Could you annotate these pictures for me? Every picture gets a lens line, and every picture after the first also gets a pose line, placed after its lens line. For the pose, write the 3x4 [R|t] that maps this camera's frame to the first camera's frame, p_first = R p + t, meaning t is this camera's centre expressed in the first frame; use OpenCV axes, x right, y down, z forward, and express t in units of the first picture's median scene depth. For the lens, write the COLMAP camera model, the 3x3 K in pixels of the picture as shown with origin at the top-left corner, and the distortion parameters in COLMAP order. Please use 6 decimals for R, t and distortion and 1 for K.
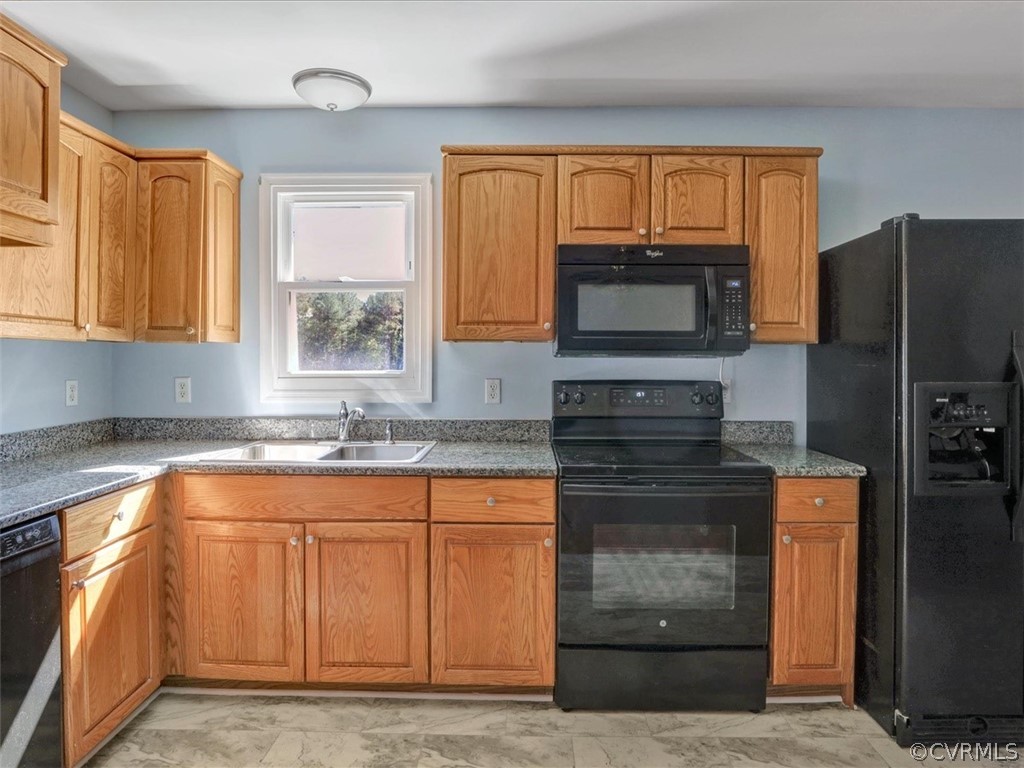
lens RADIAL K [[606.2, 0, 506.9], [0, 606.2, 370.7], [0, 0, 1]] dist [-0.029600, 0.004405]
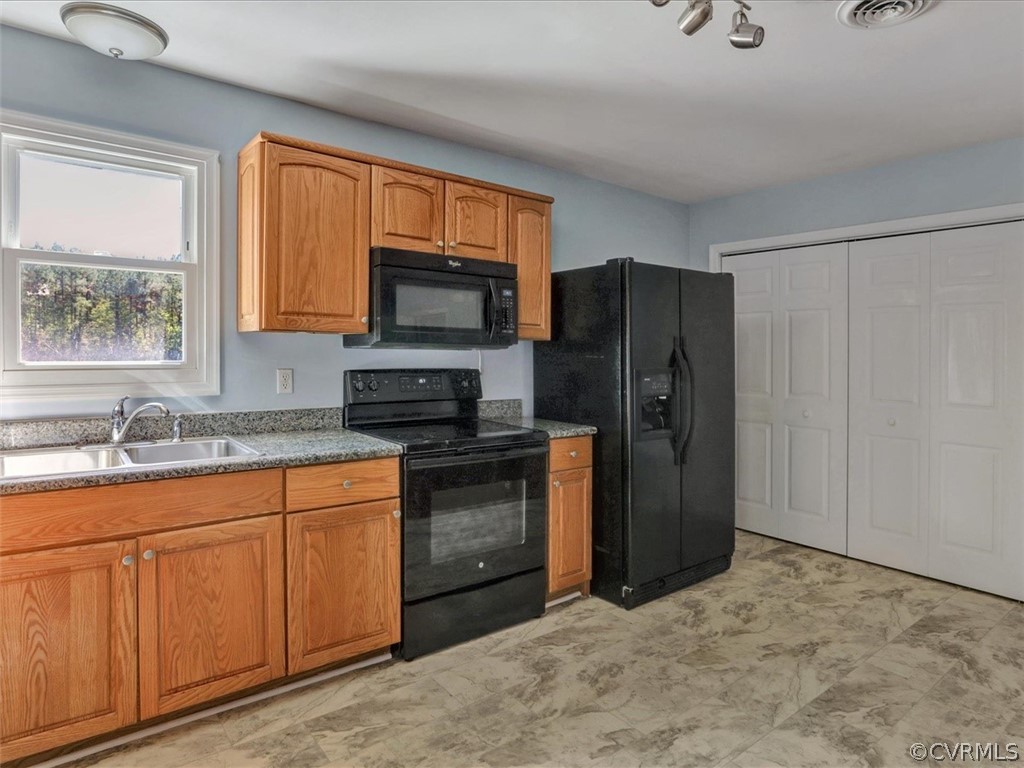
lens RADIAL K [[606.2, 0, 500.8], [0, 606.2, 350.9], [0, 0, 1]] dist [-0.029600, 0.004405]
pose [[0.779670, 0.007536, 0.626145, -0.458388], [0.000137, 0.999926, -0.012205, -0.005053], [-0.626191, 0.009602, 0.779611, 0.000915]]
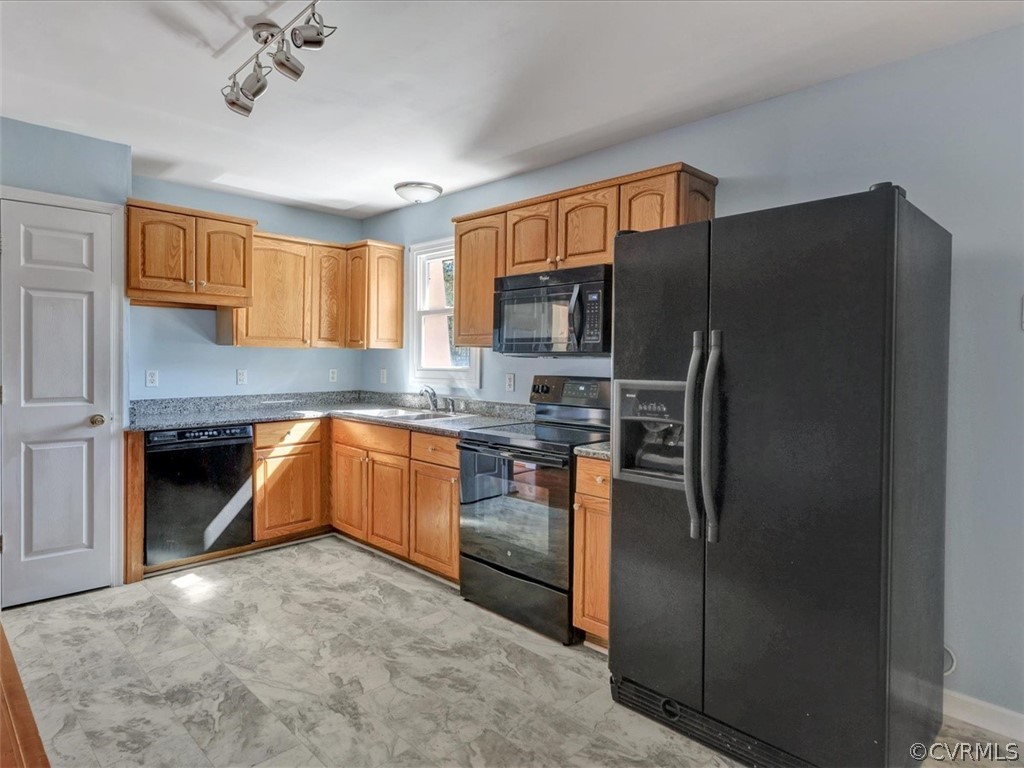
lens RADIAL K [[606.2, 0, 490.5], [0, 606.2, 358.4], [0, 0, 1]] dist [-0.029600, 0.004405]
pose [[0.704424, 0.004112, -0.709768, 1.135390], [-0.017116, 0.999791, -0.011194, -0.004430], [0.709573, 0.020034, 0.704347, 0.004080]]
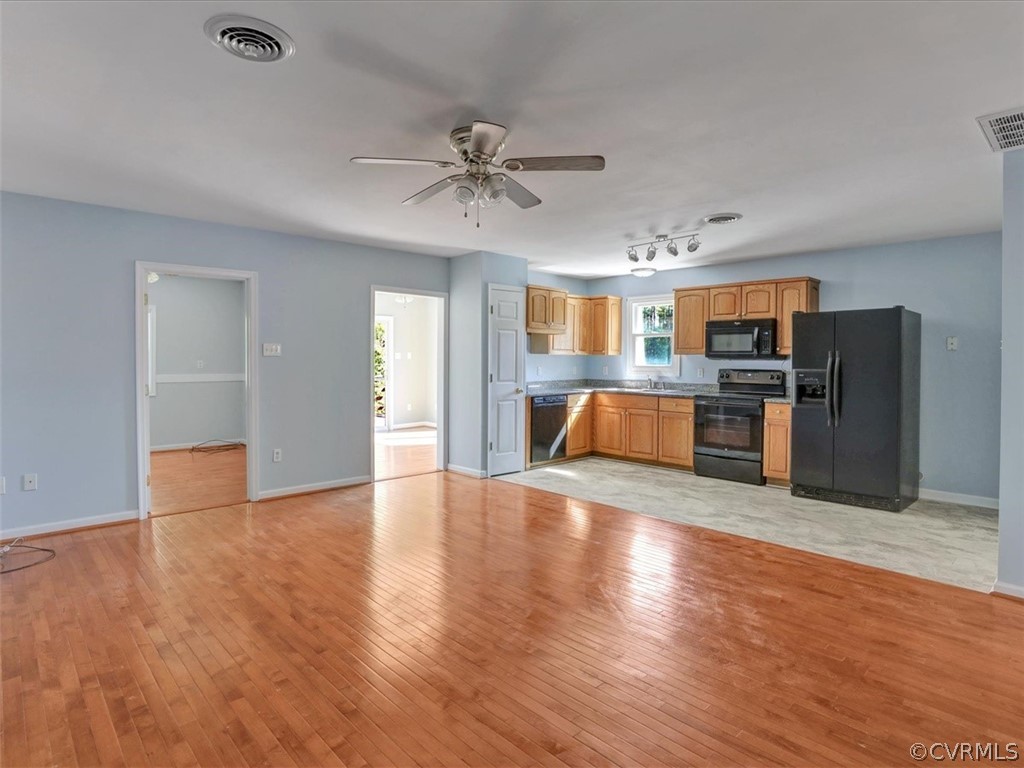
lens RADIAL K [[548.1, 0, 517.4], [0, 548.1, 361.4], [0, 0, 1]] dist [-0.044832, 0.008934]
pose [[0.706567, 0.005703, -0.707624, 1.365722], [-0.015155, 0.999860, -0.007074, 0.016547], [0.707484, 0.015722, 0.706554, -1.562108]]
